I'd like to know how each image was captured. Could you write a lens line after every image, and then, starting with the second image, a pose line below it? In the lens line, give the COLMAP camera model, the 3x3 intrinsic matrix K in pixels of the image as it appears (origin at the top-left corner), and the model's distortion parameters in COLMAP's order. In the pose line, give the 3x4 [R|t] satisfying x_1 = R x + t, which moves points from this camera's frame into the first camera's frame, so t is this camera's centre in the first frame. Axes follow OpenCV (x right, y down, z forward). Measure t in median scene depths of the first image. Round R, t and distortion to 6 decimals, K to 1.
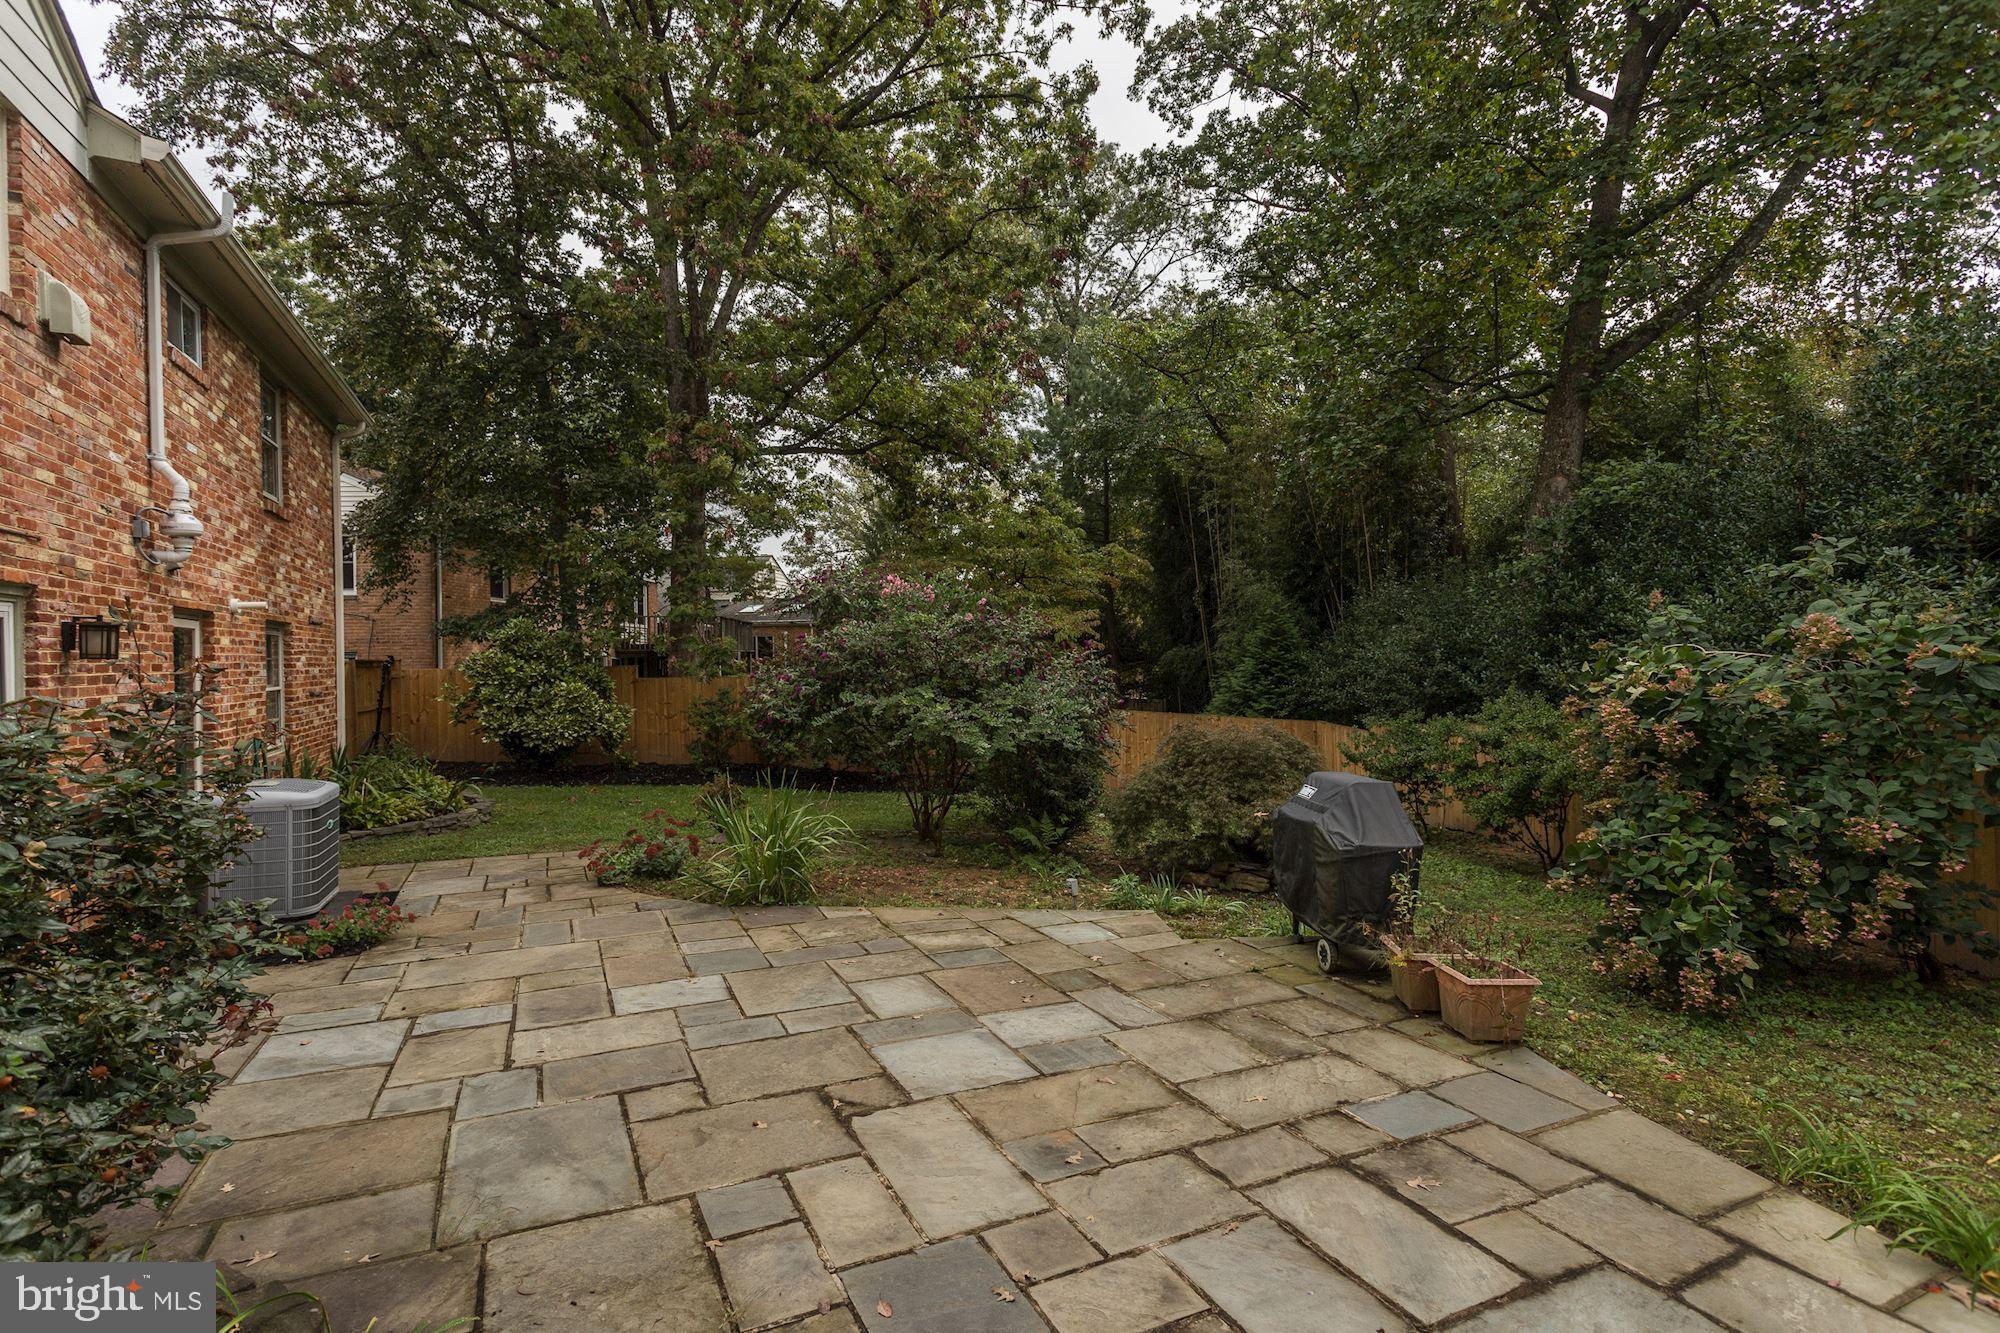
lens RADIAL K [[947.8, 0, 988.6], [0, 947.8, 661.6], [0, 0, 1]] dist [0.005685, 0.000594]
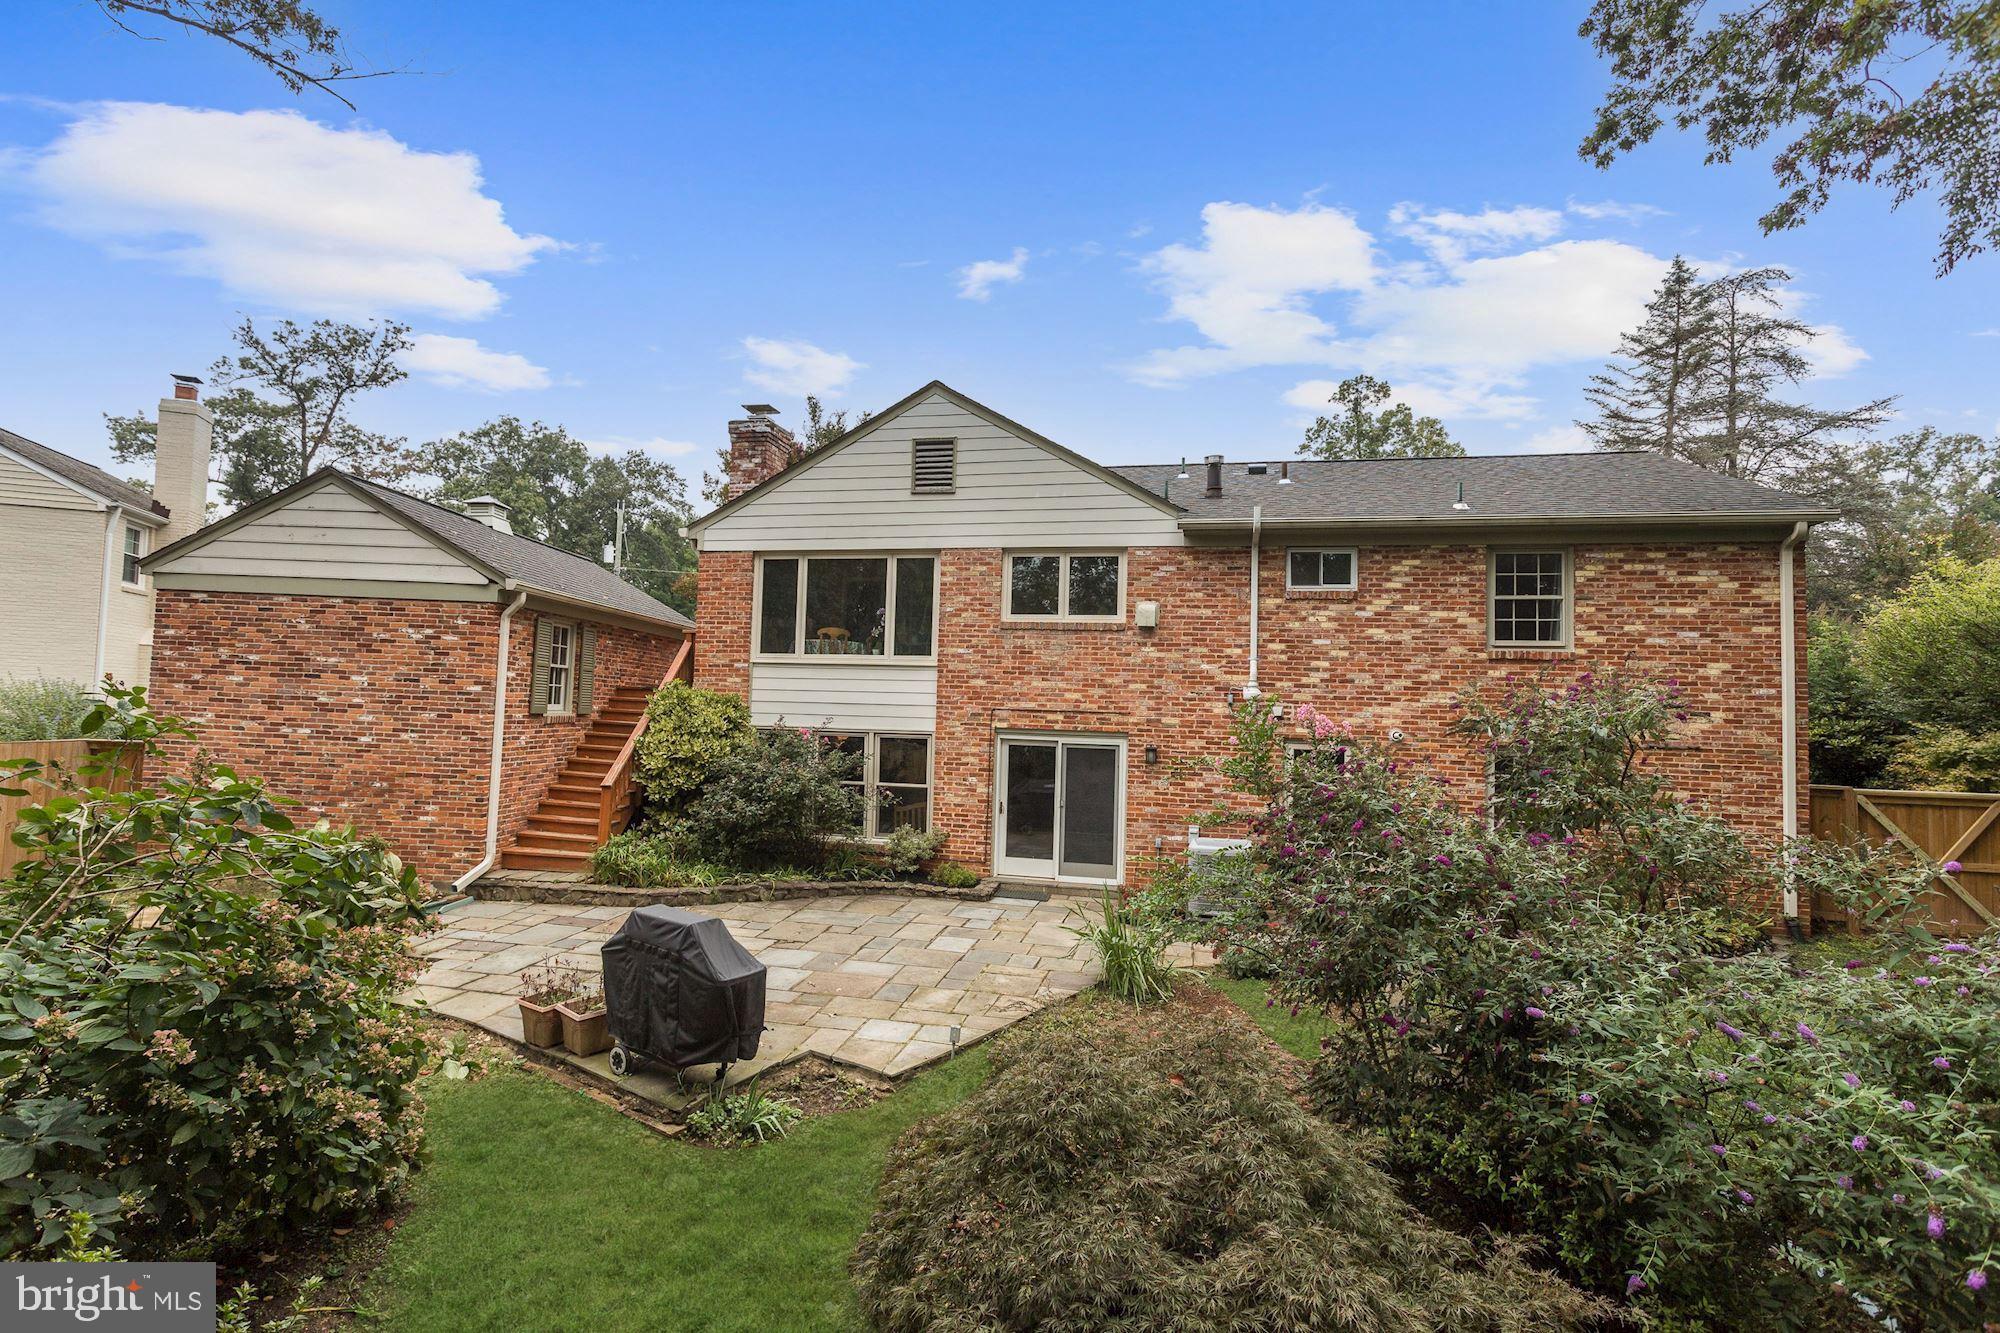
lens RADIAL K [[947.8, 0, 988.6], [0, 947.8, 661.6], [0, 0, 1]] dist [0.005685, 0.000594]
pose [[-0.607480, -0.049273, -0.792805, 1.279737], [-0.027134, 0.998779, -0.041283, -0.164293], [0.793871, -0.003567, -0.608075, 2.394828]]
